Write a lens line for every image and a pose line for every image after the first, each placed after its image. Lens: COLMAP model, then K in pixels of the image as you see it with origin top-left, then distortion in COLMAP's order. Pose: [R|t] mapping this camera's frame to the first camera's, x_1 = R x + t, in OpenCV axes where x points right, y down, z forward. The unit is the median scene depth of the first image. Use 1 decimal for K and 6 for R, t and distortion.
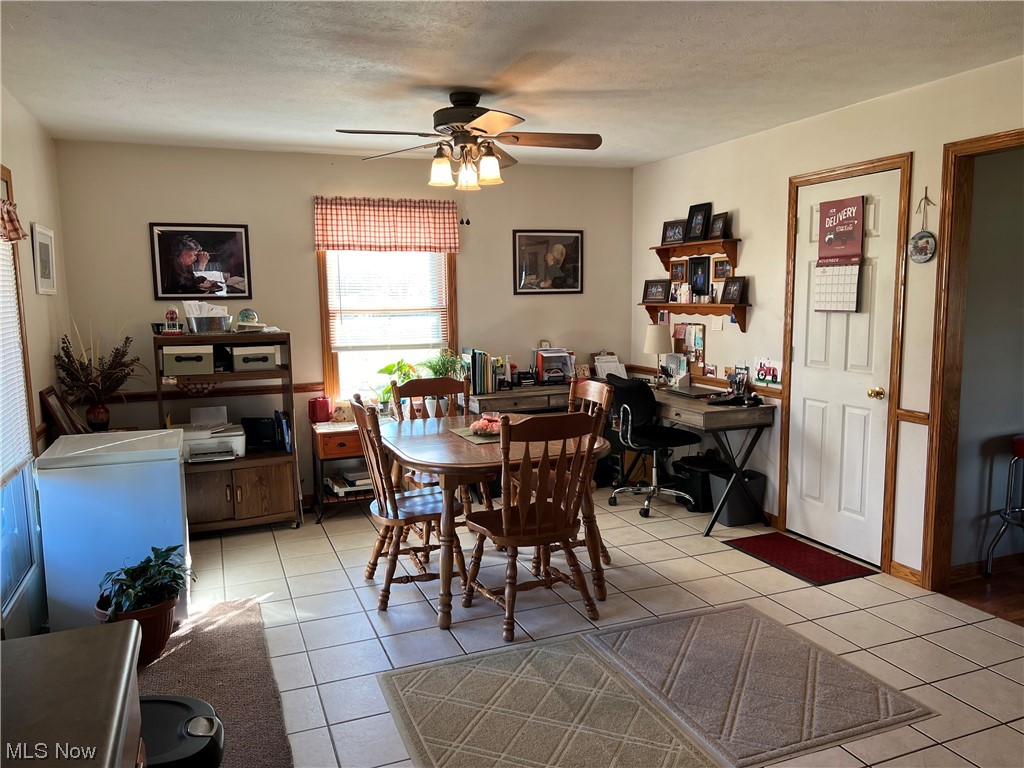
lens RADIAL K [[767.9, 0, 514.0], [0, 767.9, 385.5], [0, 0, 1]] dist [0.064199, -0.062892]
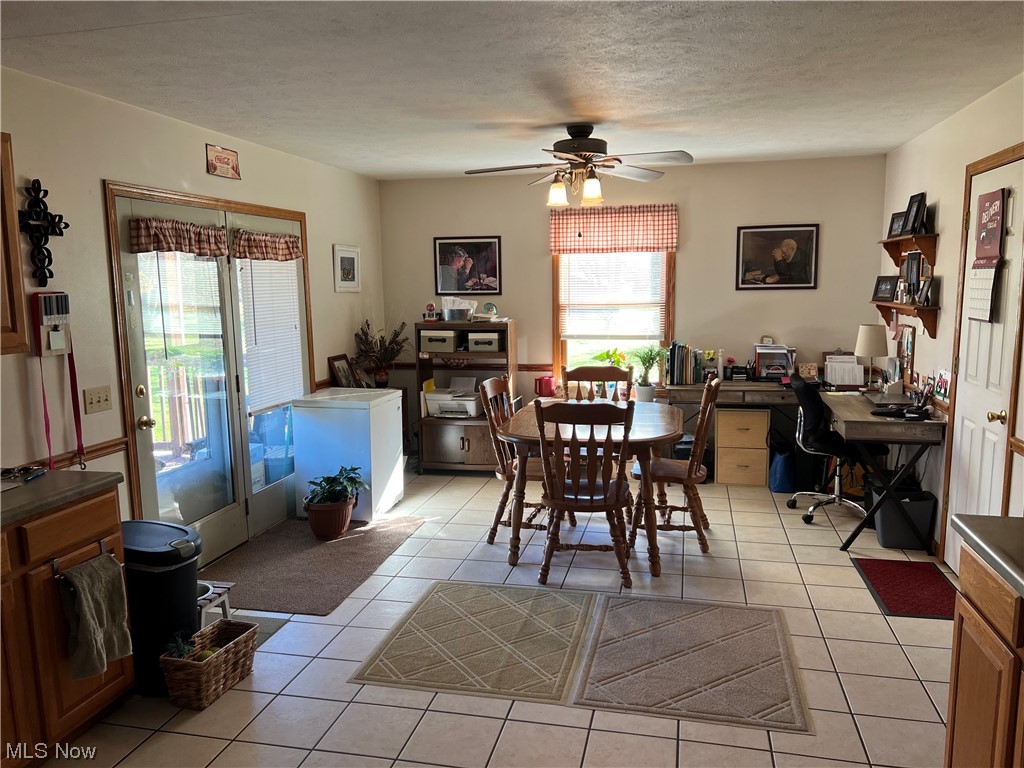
lens RADIAL K [[767.9, 0, 507.3], [0, 767.9, 388.1], [0, 0, 1]] dist [0.064199, -0.062892]
pose [[0.816201, 0.082323, -0.571873, 0.419445], [-0.065463, 0.996600, 0.050031, -0.024368], [0.574047, -0.003399, 0.818815, -0.021198]]
